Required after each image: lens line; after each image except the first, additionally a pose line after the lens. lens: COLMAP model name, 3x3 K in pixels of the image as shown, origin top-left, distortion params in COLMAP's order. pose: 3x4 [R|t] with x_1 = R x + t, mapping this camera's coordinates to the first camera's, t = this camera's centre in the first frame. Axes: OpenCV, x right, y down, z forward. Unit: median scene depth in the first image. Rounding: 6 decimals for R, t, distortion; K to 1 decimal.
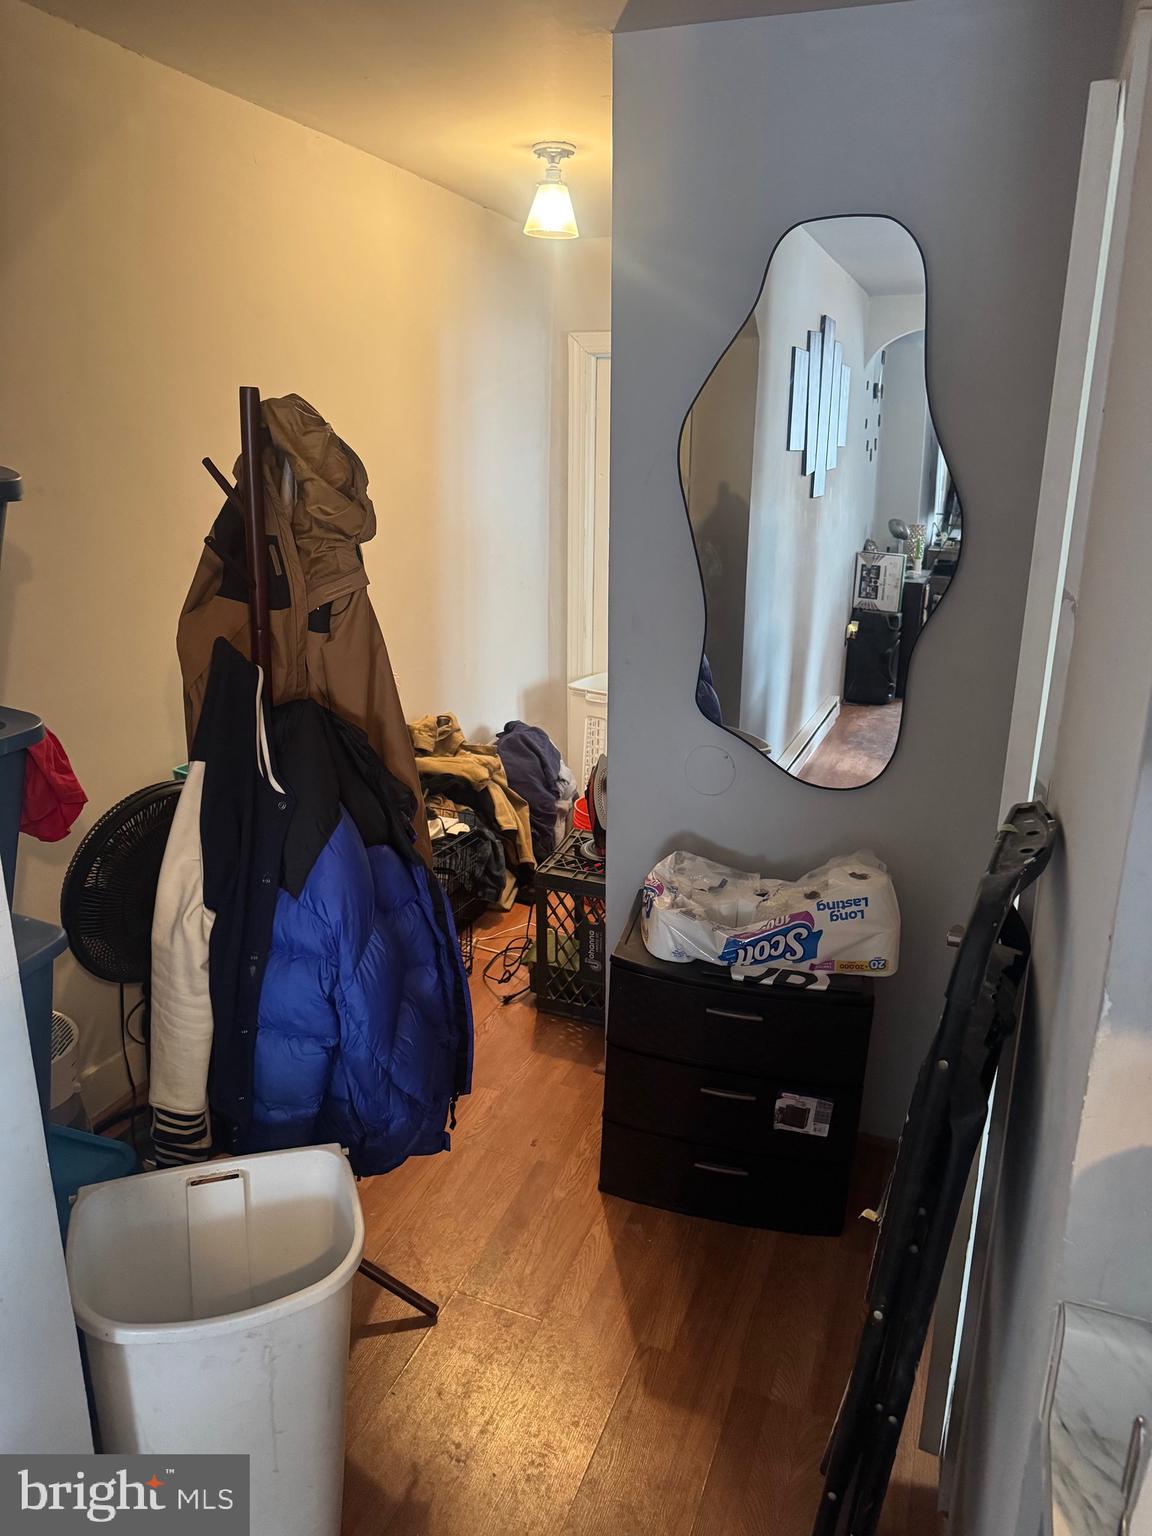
lens RADIAL K [[1084.2, 0, 571.0], [0, 1084.2, 768.2], [0, 0, 1]] dist [0.061932, -0.073135]
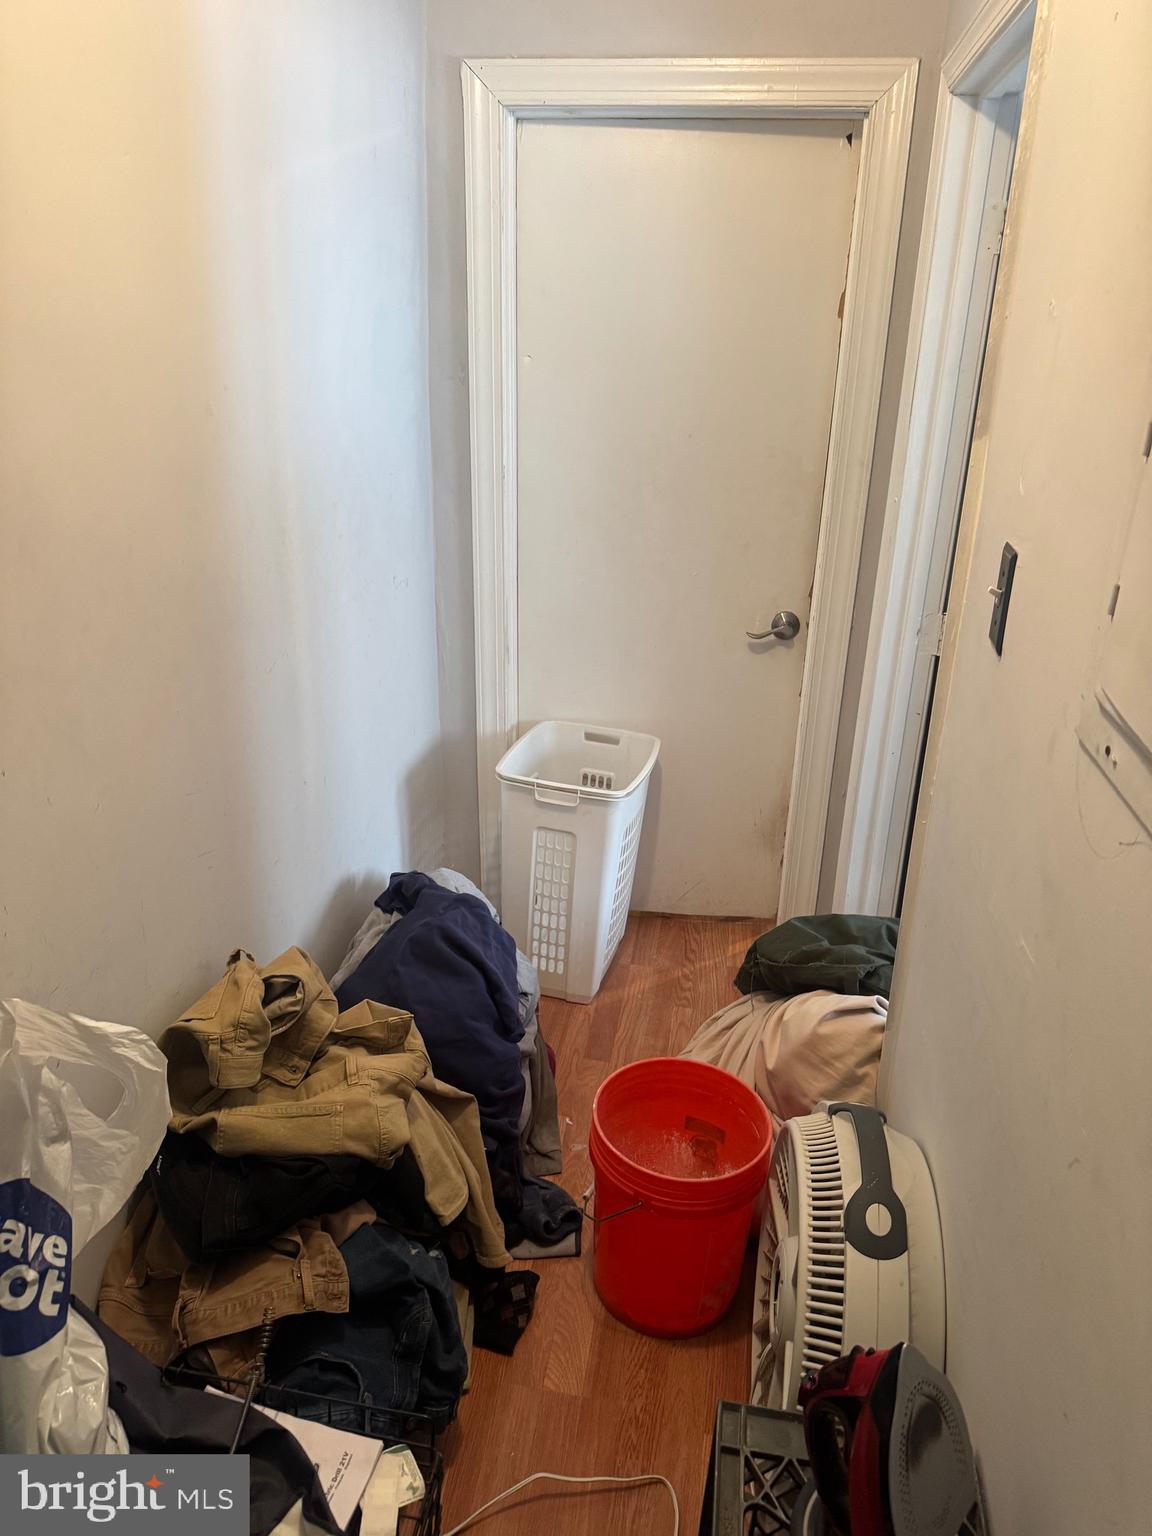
lens RADIAL K [[1084.2, 0, 582.2], [0, 1084.2, 764.7], [0, 0, 1]] dist [0.061932, -0.073135]
pose [[0.977409, -0.066500, 0.200624, -0.103999], [0.046742, 0.993720, 0.101666, -0.200807], [-0.206124, -0.089992, 0.974379, 0.729602]]
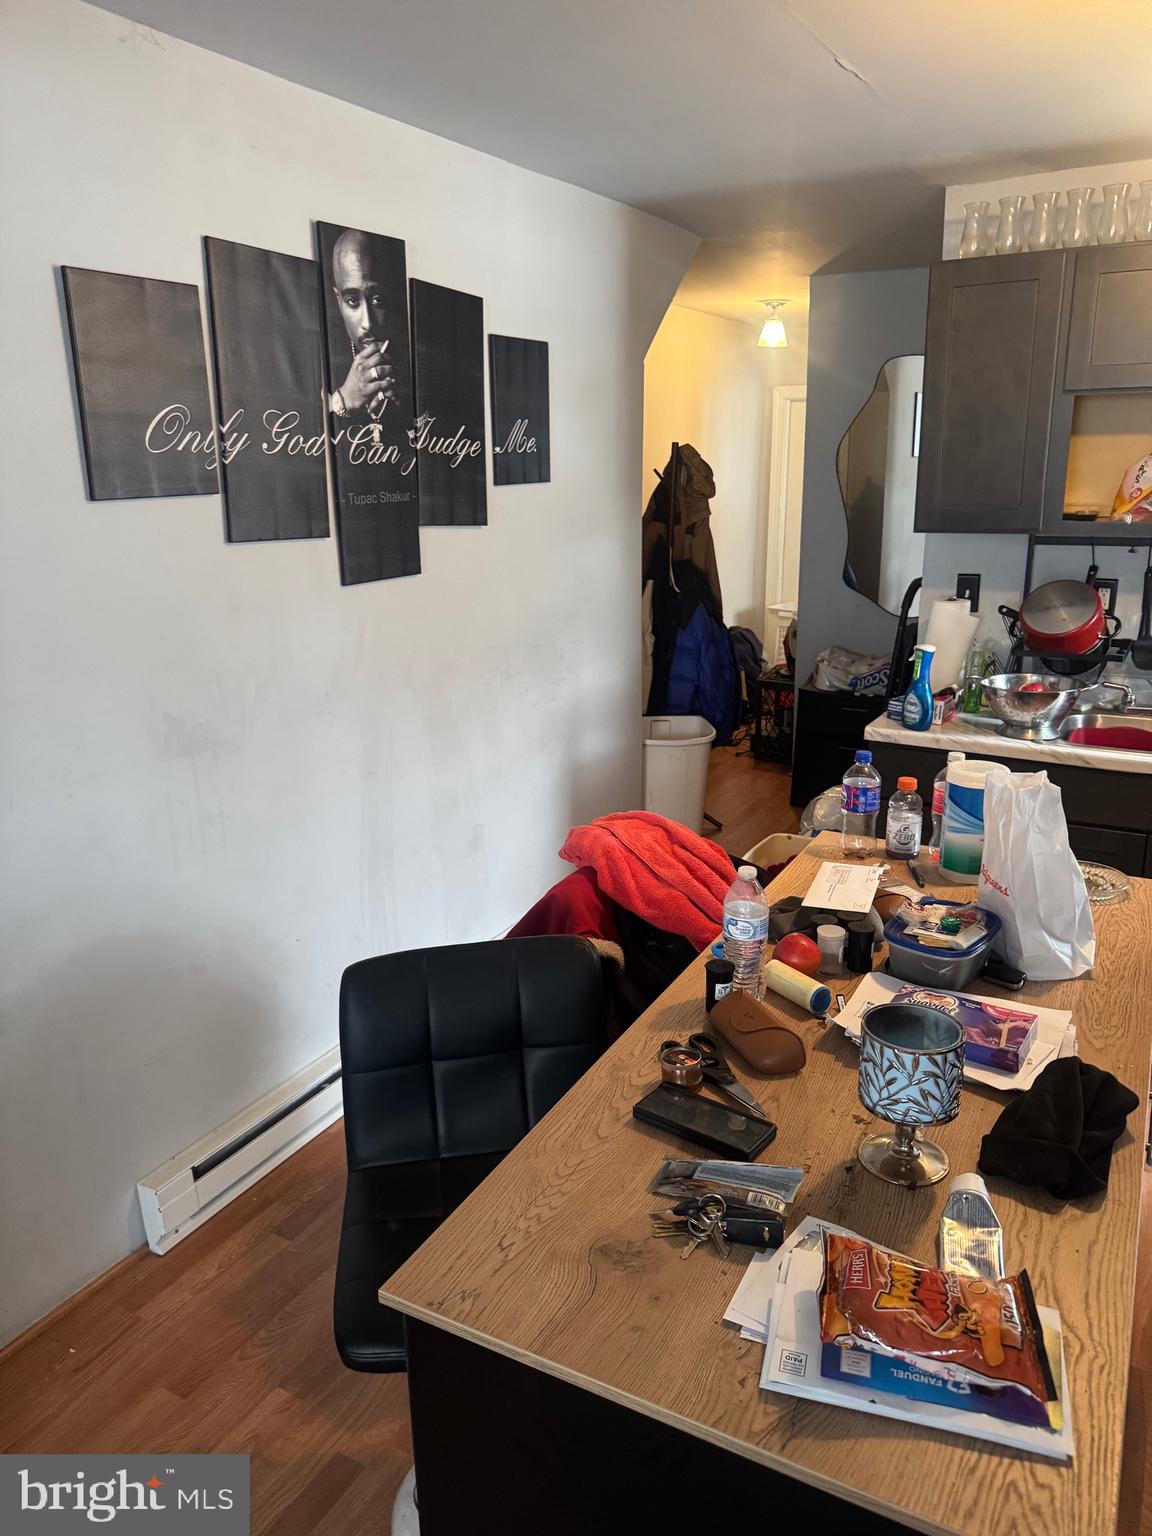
lens RADIAL K [[1084.2, 0, 580.5], [0, 1084.2, 770.5], [0, 0, 1]] dist [0.061932, -0.073135]
pose [[0.989766, 0.022190, -0.140962, -0.065940], [-0.022501, 0.999747, -0.000613, 0.259772], [0.140913, 0.003778, 0.990015, -0.933586]]
